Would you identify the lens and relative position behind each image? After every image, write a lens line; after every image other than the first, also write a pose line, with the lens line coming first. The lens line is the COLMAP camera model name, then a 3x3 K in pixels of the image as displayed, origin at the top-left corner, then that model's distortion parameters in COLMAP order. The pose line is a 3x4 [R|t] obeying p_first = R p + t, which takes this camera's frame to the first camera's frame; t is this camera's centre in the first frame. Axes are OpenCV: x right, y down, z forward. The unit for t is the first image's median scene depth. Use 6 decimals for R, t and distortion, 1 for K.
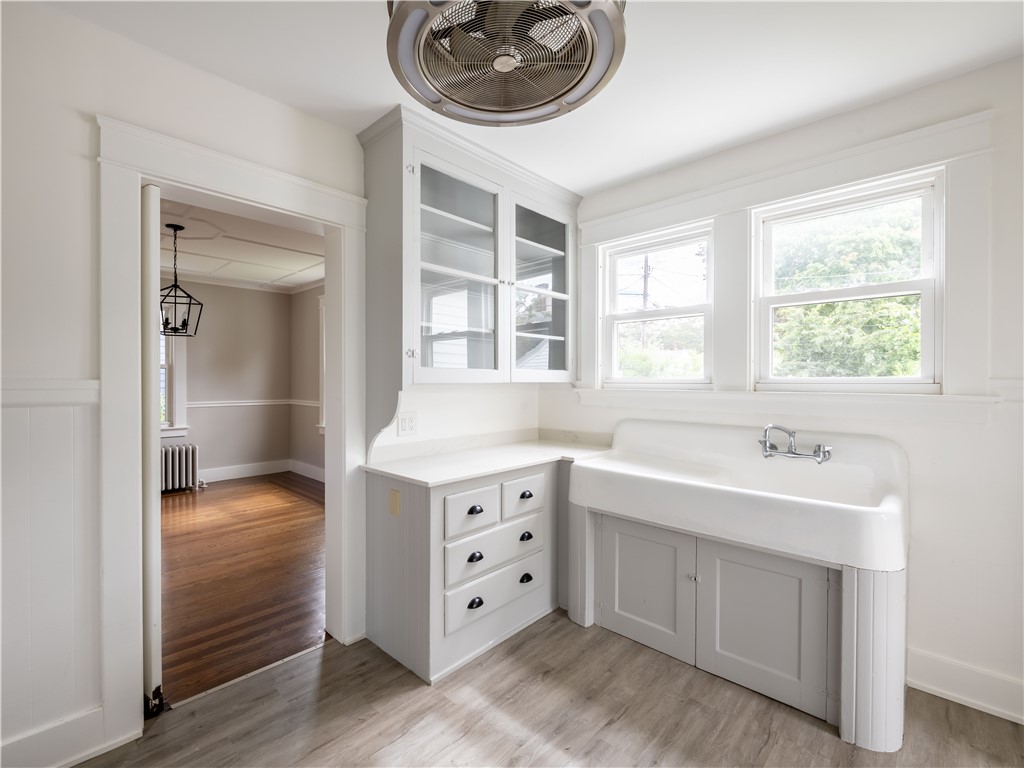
lens RADIAL K [[433.2, 0, 466.7], [0, 433.2, 384.9], [0, 0, 1]] dist [-0.003698, -0.000705]
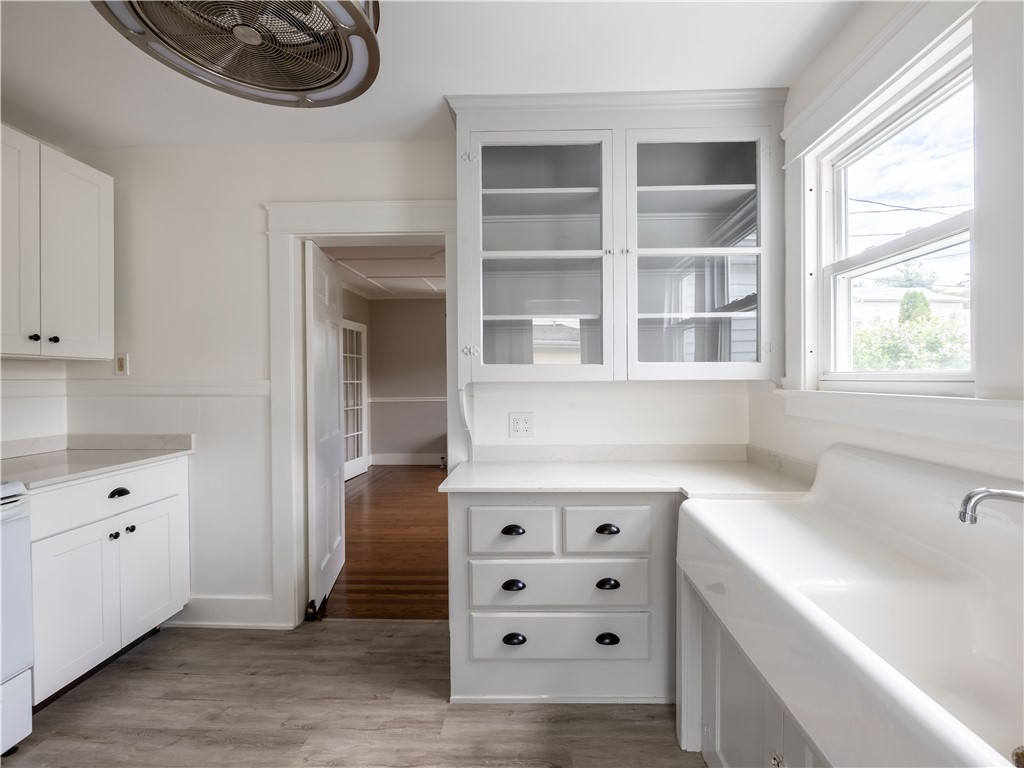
lens RADIAL K [[431.3, 0, 525.9], [0, 431.3, 383.5], [0, 0, 1]] dist [-0.003961, -0.001141]
pose [[0.721523, 0.004051, -0.692379, 0.622034], [0.000124, 0.999982, 0.005980, -0.005970], [0.692390, -0.004400, 0.721510, 0.403562]]
